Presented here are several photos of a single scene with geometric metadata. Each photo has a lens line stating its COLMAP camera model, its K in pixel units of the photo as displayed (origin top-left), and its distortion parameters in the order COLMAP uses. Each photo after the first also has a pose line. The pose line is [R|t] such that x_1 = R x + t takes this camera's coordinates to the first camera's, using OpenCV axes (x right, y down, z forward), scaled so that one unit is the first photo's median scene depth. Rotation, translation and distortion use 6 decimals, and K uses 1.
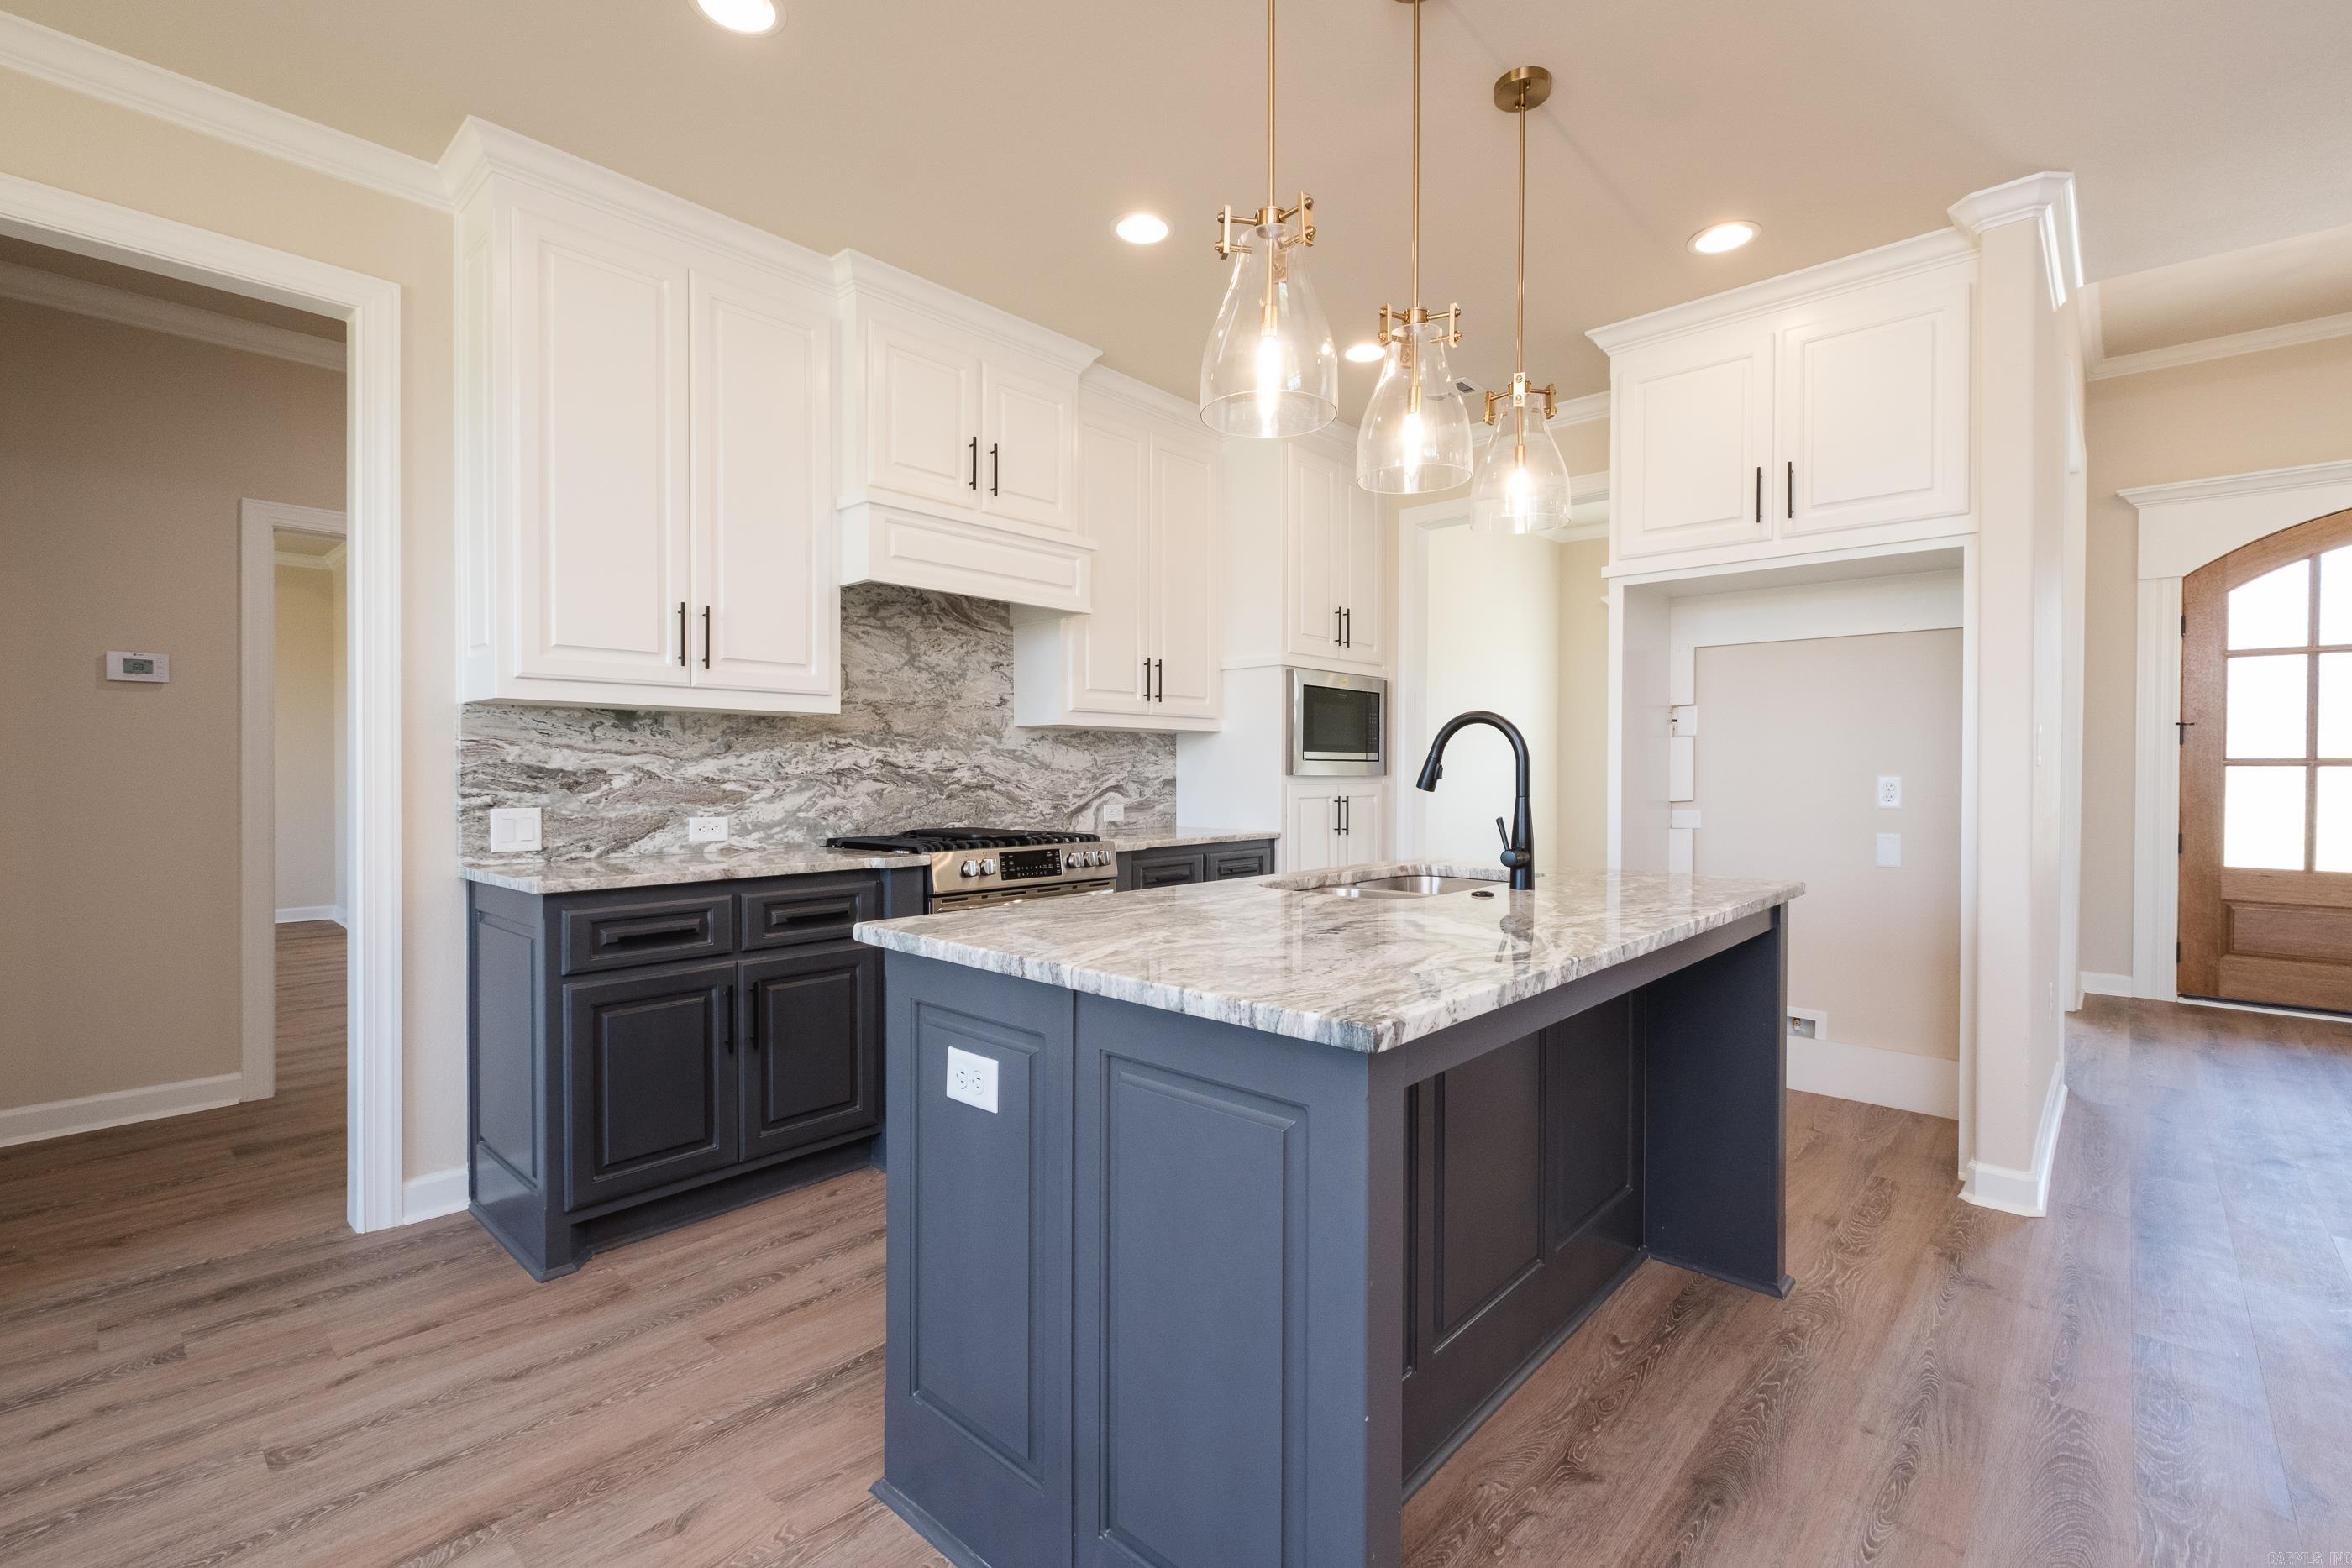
lens RADIAL K [[1015.6, 0, 1202.5], [0, 1015.6, 786.1], [0, 0, 1]] dist [0.009437, -0.001569]
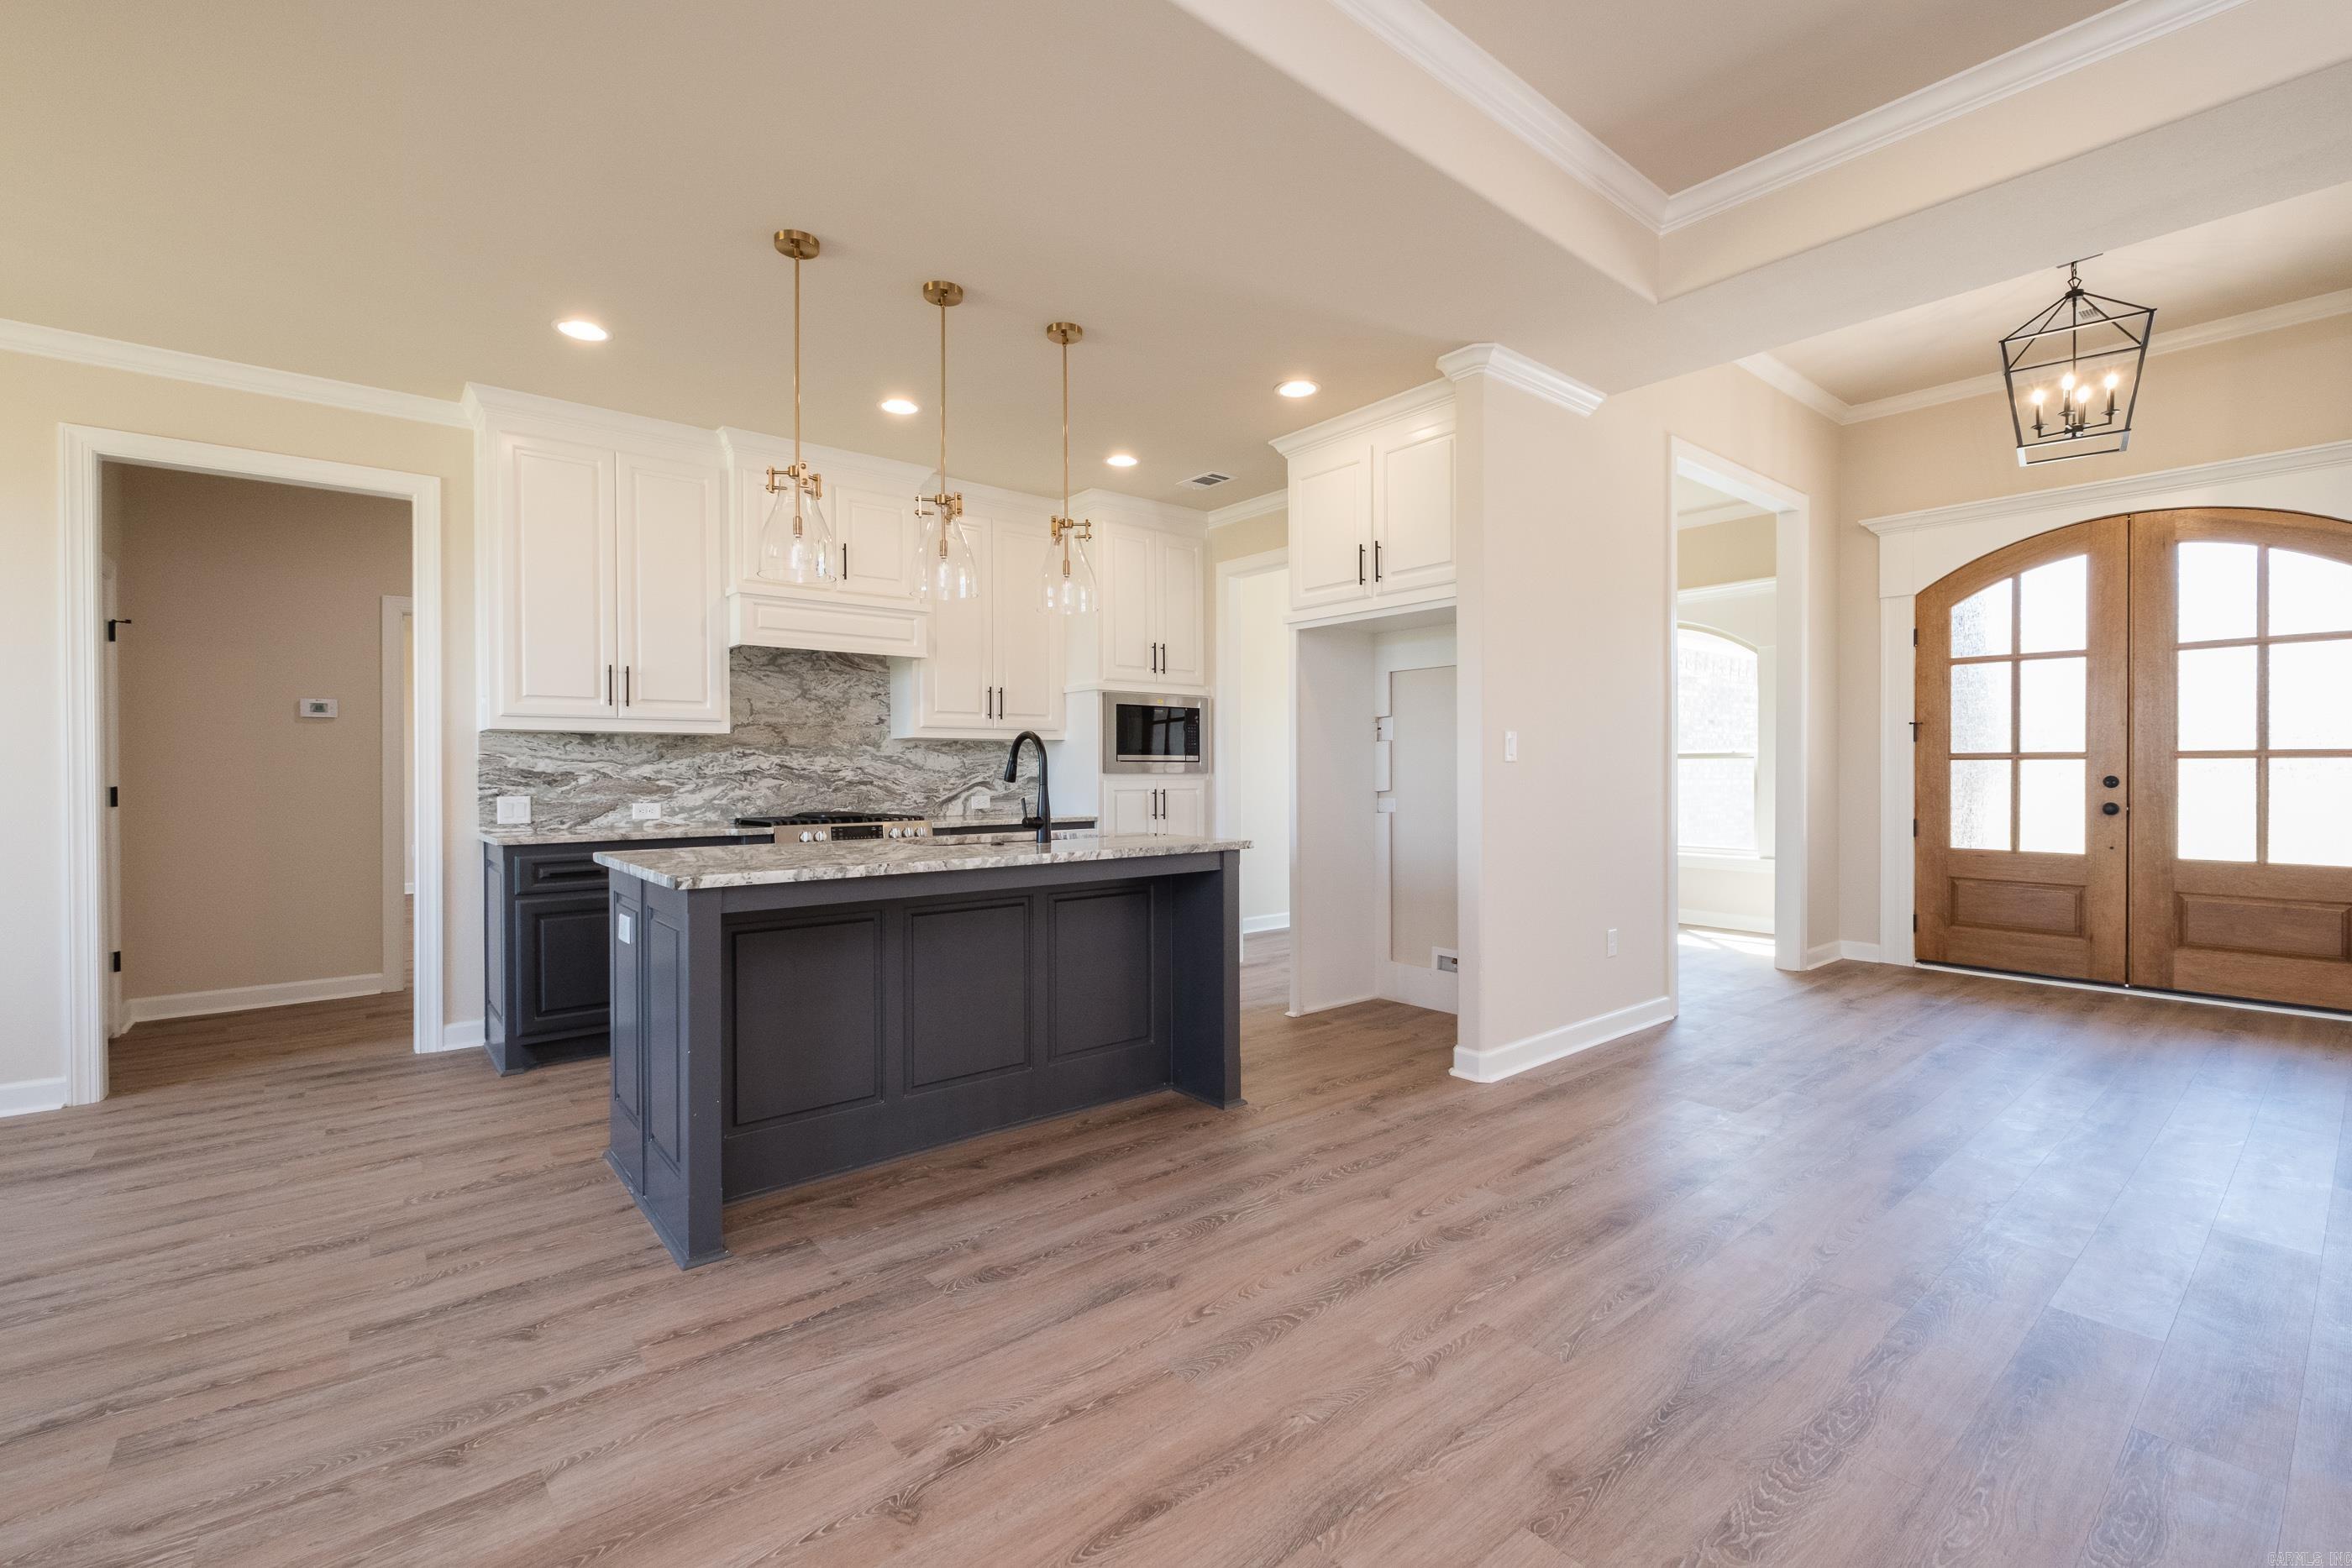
lens RADIAL K [[1015.6, 0, 1205.0], [0, 1015.6, 768.8], [0, 0, 1]] dist [0.009437, -0.001569]
pose [[0.990817, -0.007553, -0.135002, 0.507109], [0.005110, 0.999817, -0.018430, 0.011118], [0.135117, 0.017571, 0.990674, -0.355440]]
